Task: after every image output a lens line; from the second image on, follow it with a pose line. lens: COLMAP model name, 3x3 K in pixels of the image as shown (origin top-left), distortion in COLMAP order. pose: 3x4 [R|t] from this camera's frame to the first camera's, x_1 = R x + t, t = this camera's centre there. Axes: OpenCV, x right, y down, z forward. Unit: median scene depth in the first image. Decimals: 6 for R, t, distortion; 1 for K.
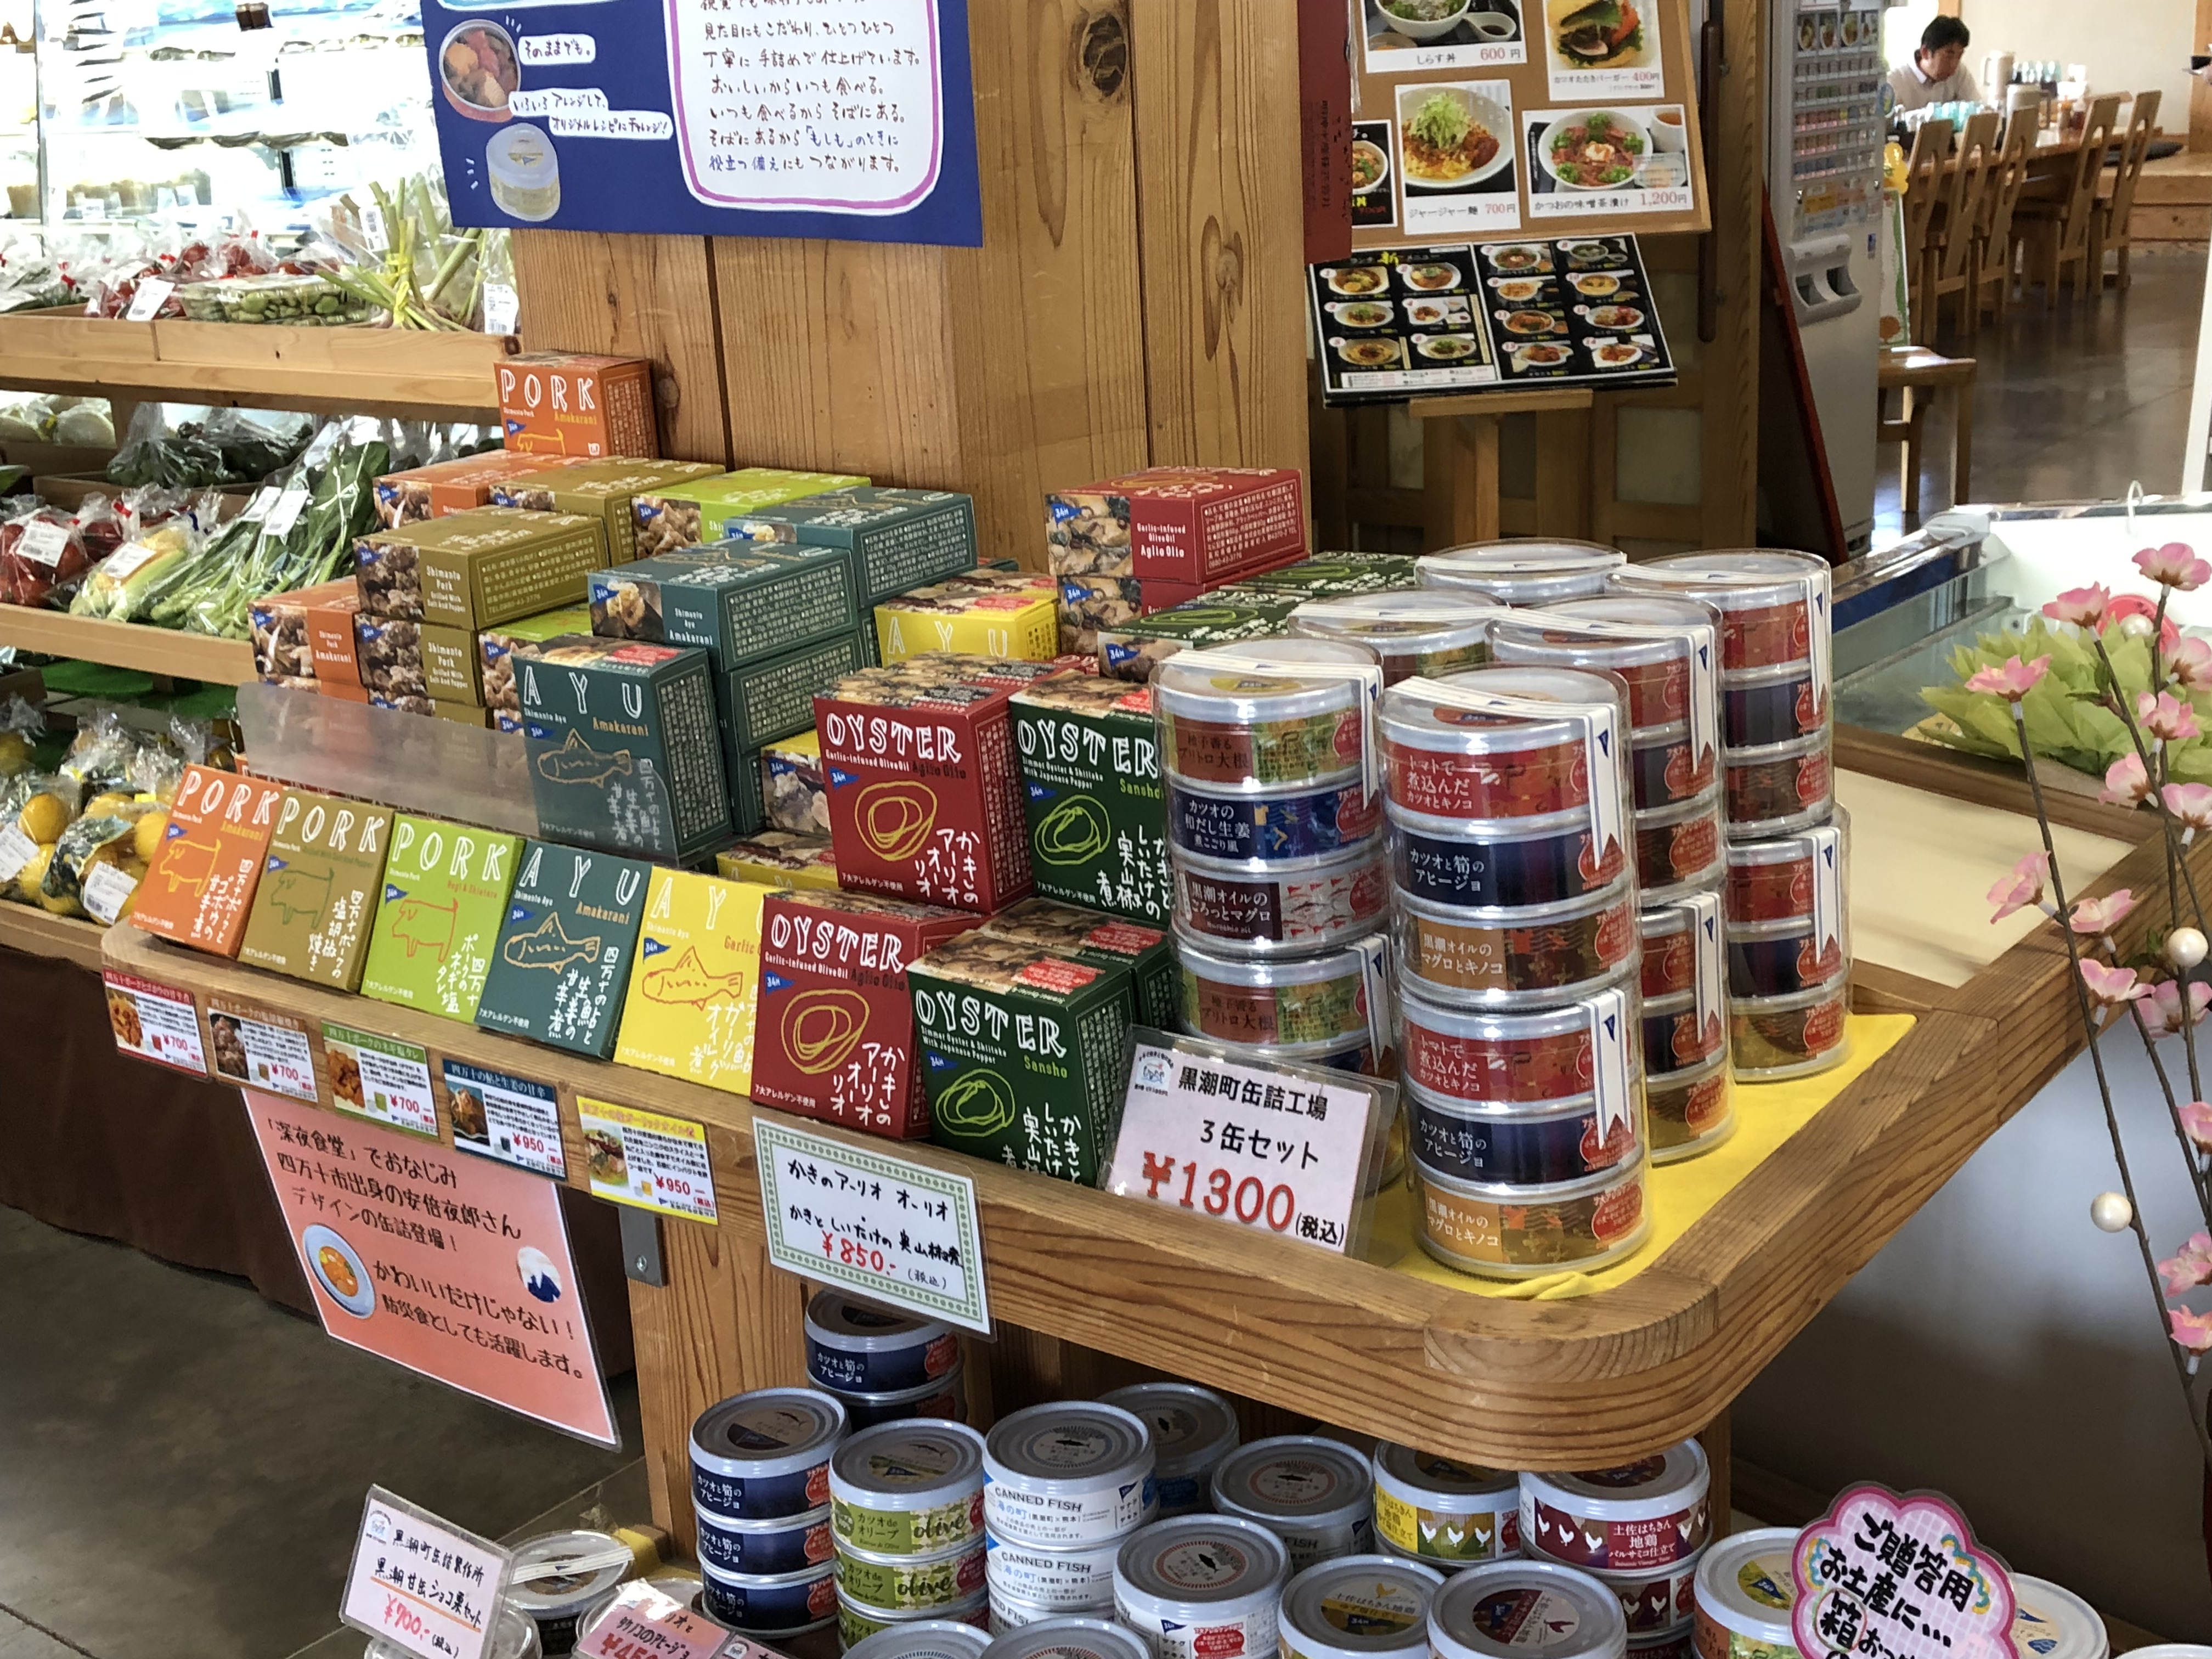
lens RADIAL K [[2767.7, 0, 1106.0], [0, 2767.7, 829.5], [0, 0, 1]] dist [0.131283, -0.401338]
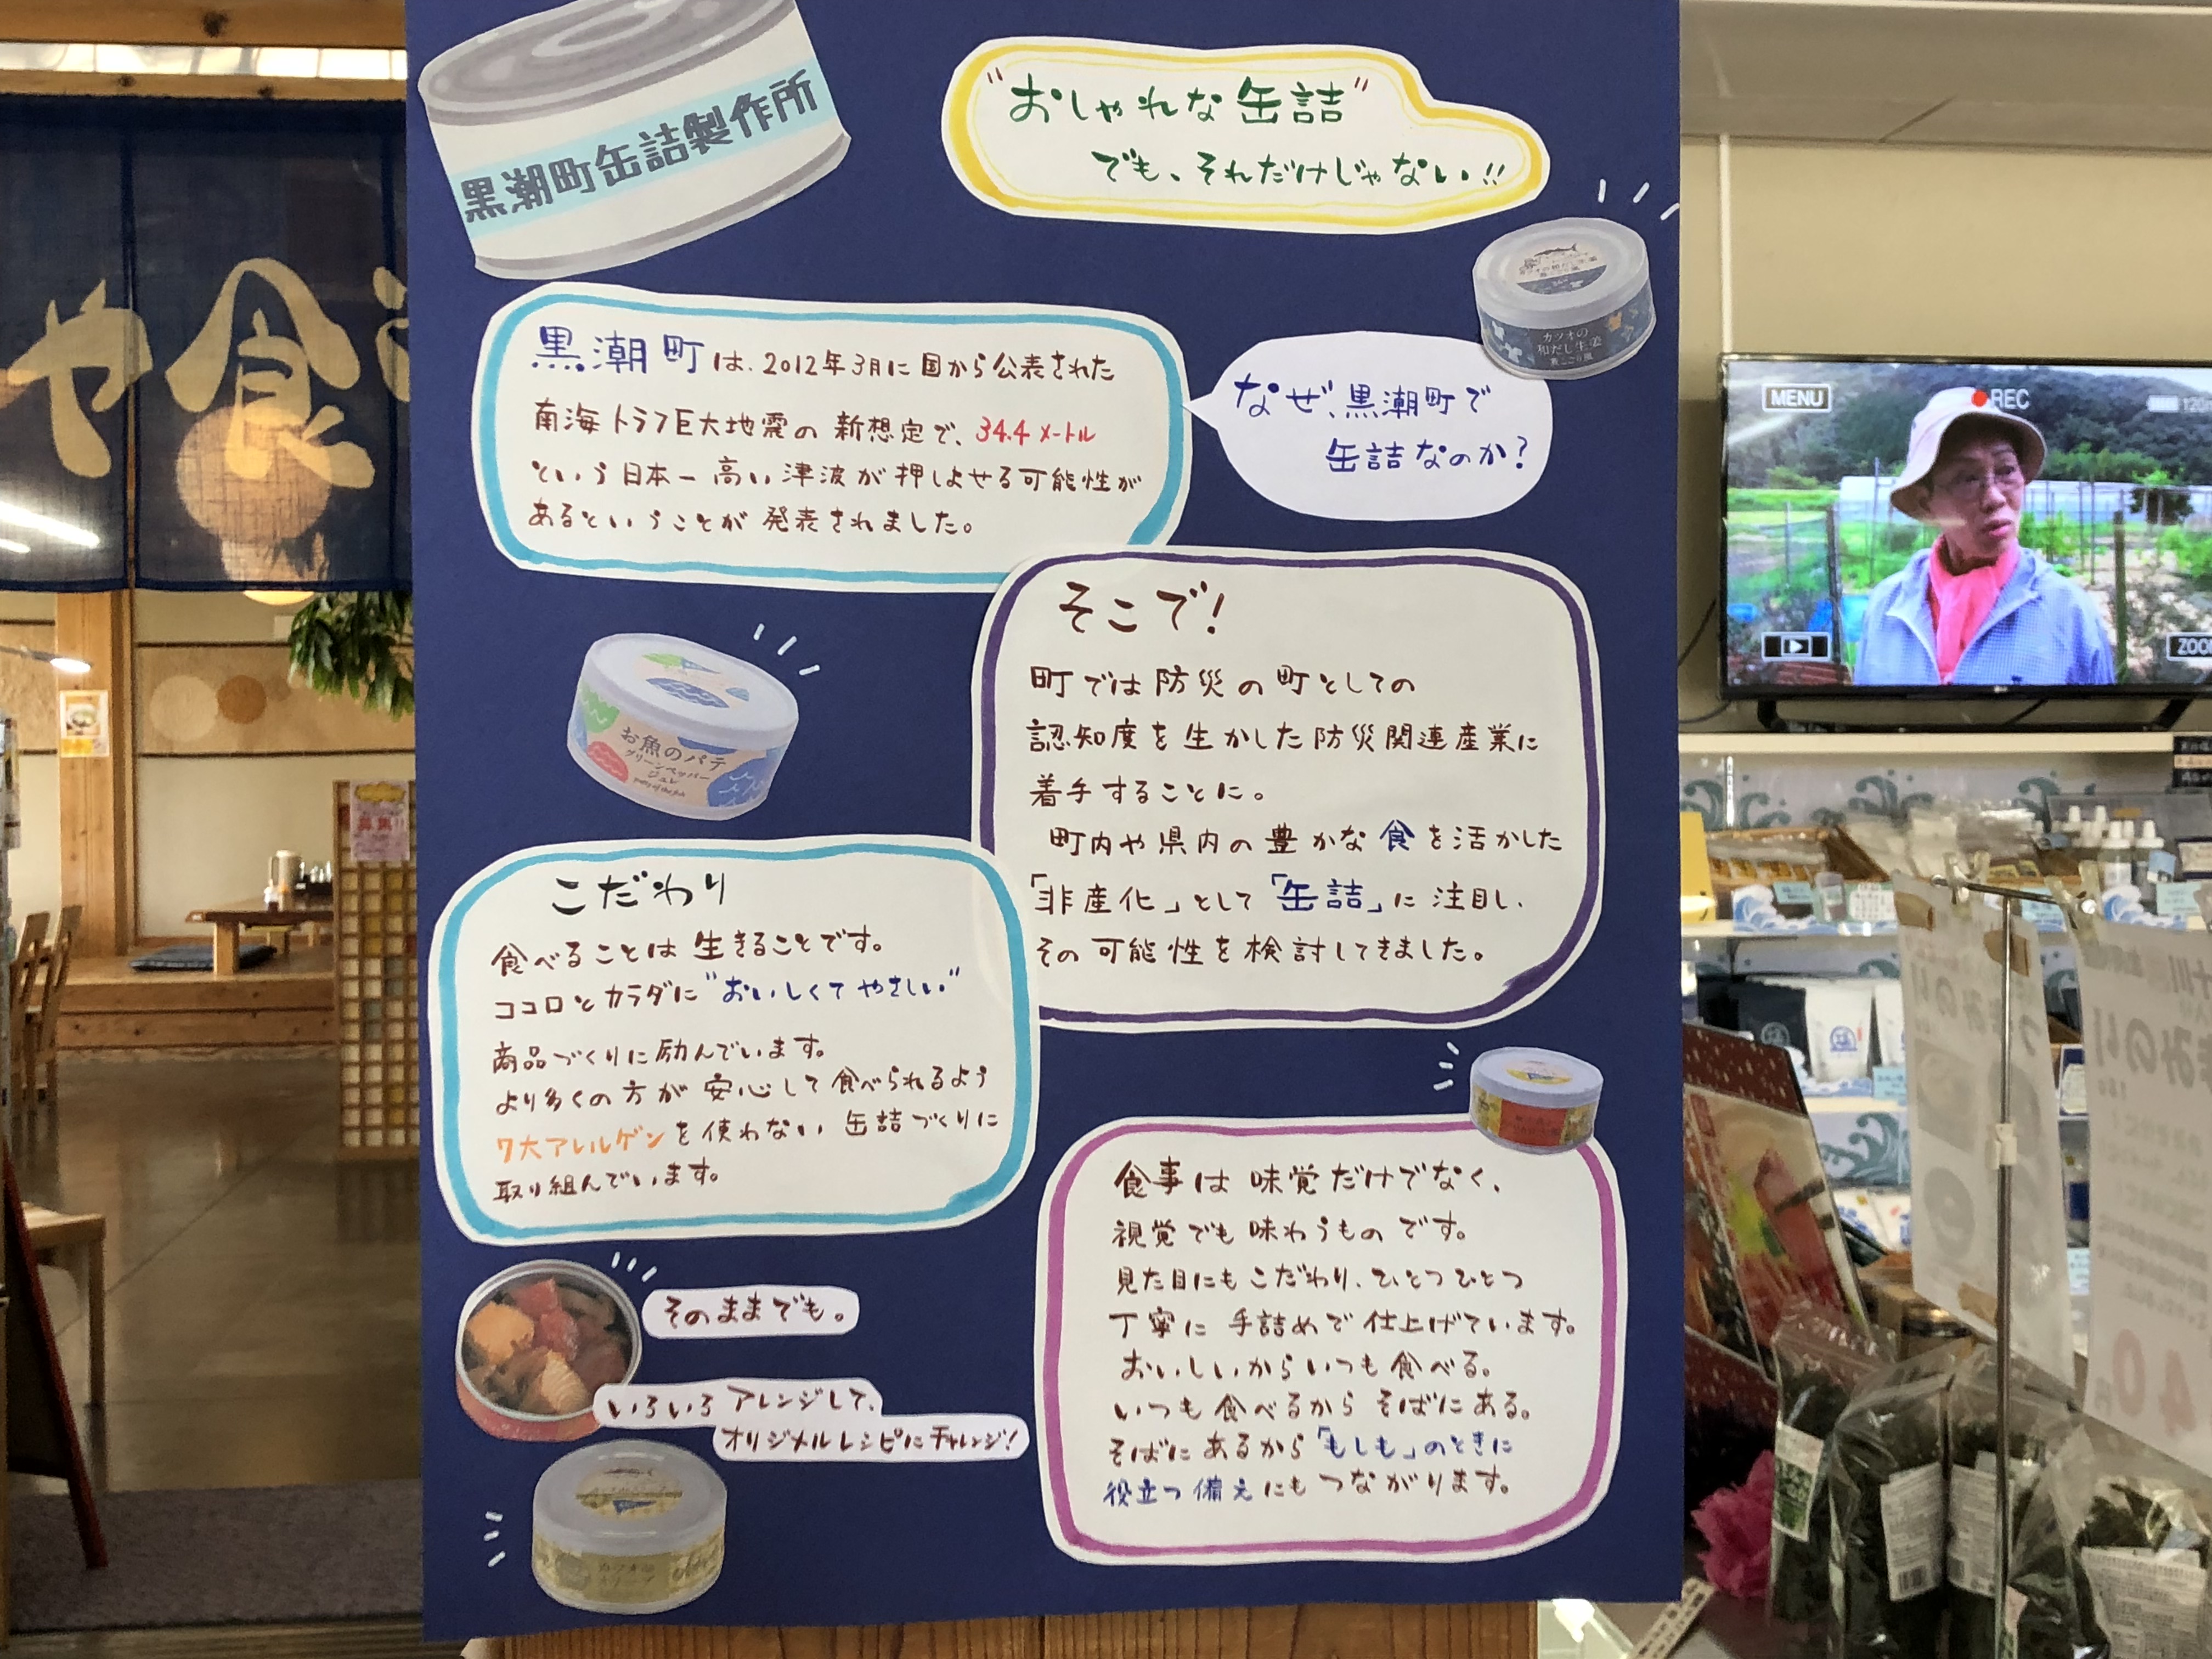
lens RADIAL K [[2767.7, 0, 1106.0], [0, 2767.7, 829.5], [0, 0, 1]] dist [0.131283, -0.401338]
pose [[0.700492, 0.023947, 0.713259, -0.652859], [0.167264, 0.966090, -0.196706, -0.298095], [-0.693782, 0.257094, 0.672732, 0.651749]]
